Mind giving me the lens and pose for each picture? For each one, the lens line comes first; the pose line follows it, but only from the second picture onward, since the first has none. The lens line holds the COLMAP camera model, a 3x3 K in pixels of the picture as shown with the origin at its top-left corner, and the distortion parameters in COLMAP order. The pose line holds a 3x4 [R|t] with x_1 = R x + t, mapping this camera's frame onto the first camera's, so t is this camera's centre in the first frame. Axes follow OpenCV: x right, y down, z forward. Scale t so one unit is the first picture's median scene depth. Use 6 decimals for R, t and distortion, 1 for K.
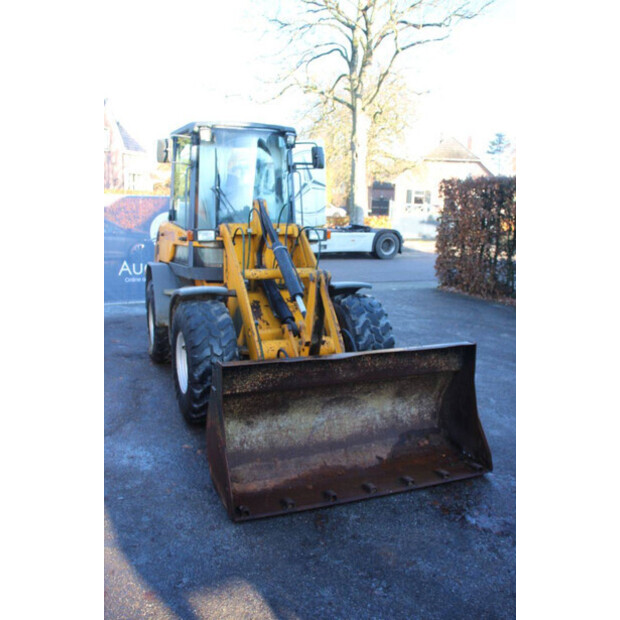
lens RADIAL K [[583.4, 0, 314.5], [0, 583.4, 309.8], [0, 0, 1]] dist [-0.057676, 0.000000]
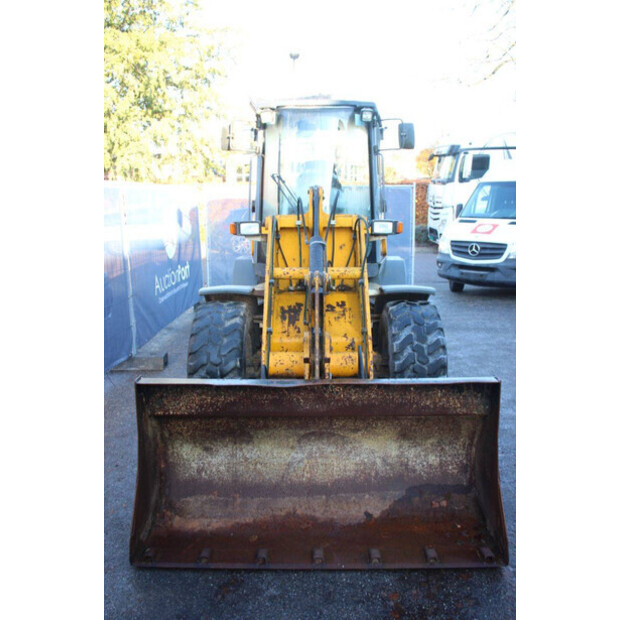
lens RADIAL K [[584.0, 0, 306.0], [0, 584.0, 313.5], [0, 0, 1]] dist [-0.042804, 0.000000]
pose [[0.920873, 0.053127, -0.386226, 0.322419], [-0.045091, 0.998537, 0.029844, -0.035062], [0.387246, -0.010067, 0.921921, 0.250038]]
